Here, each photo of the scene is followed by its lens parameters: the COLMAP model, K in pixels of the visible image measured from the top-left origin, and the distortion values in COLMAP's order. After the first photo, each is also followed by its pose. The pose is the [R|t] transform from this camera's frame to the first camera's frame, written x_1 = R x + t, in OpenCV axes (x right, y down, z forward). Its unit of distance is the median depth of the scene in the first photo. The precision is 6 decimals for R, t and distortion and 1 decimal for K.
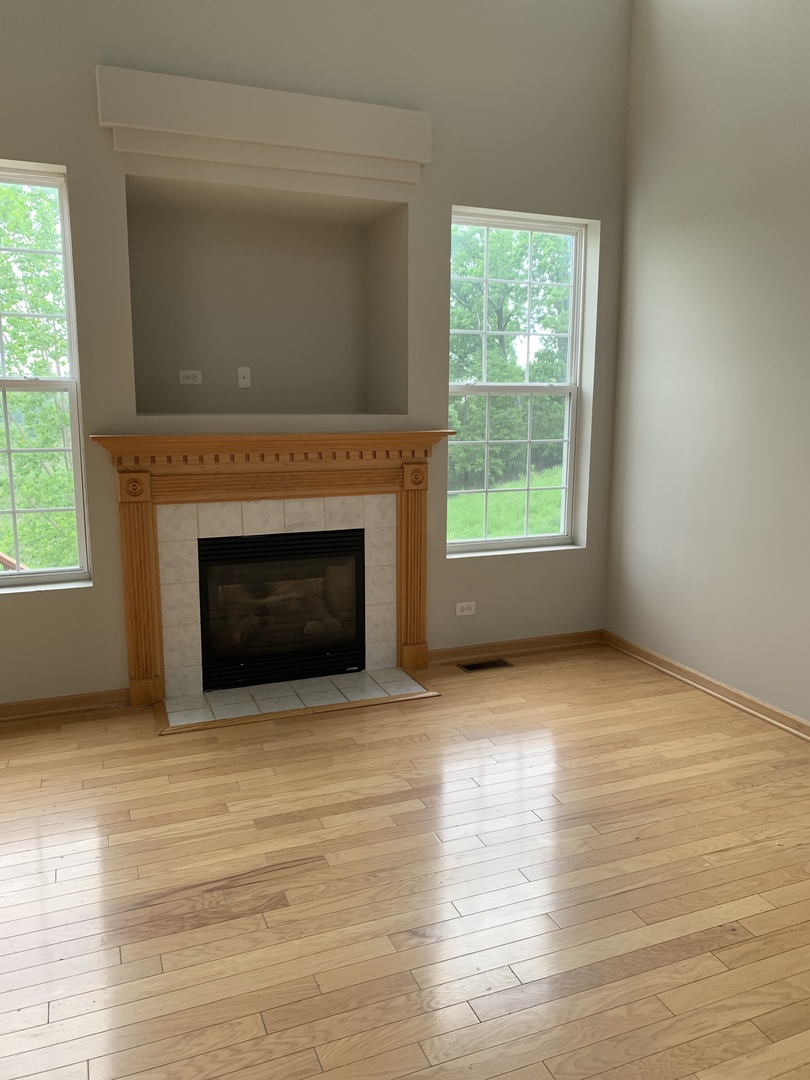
lens RADIAL K [[829.1, 0, 406.2], [0, 829.1, 543.9], [0, 0, 1]] dist [0.008790, 0.004699]
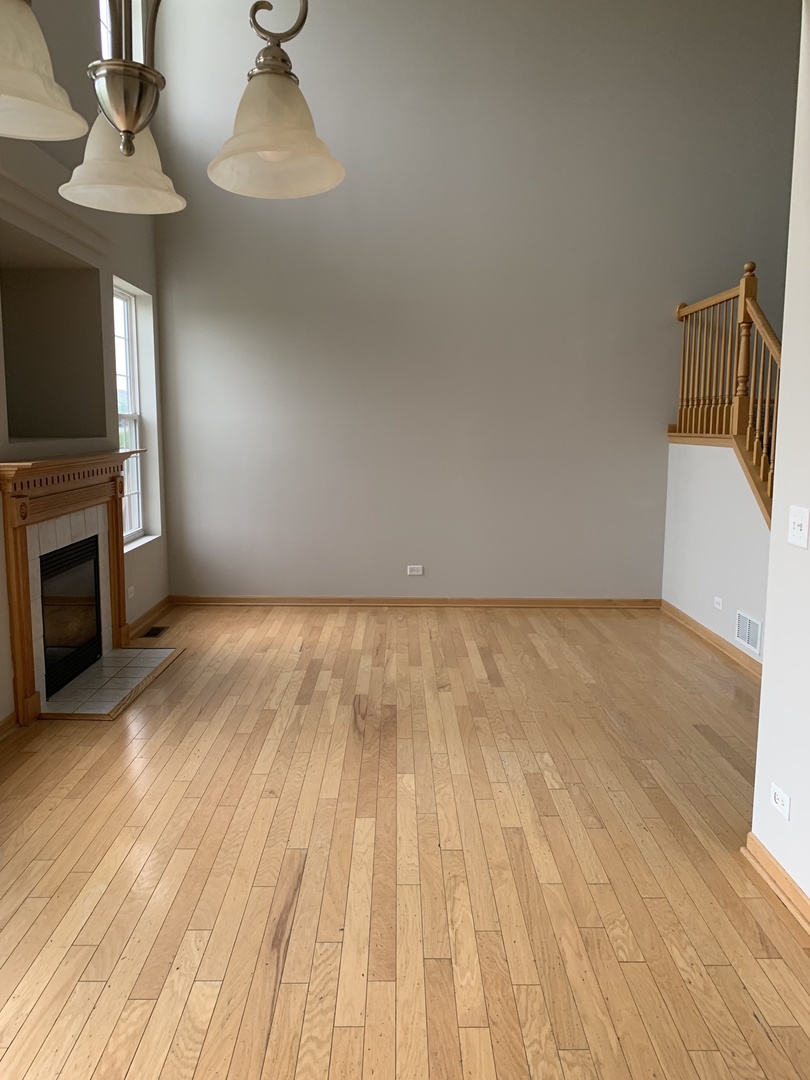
lens RADIAL K [[829.1, 0, 405.6], [0, 829.1, 537.9], [0, 0, 1]] dist [0.008790, 0.004699]
pose [[0.384514, -0.137488, 0.912823, -1.366884], [0.174482, 0.981847, 0.074386, -0.035272], [-0.906480, 0.130668, 0.401522, 0.178330]]
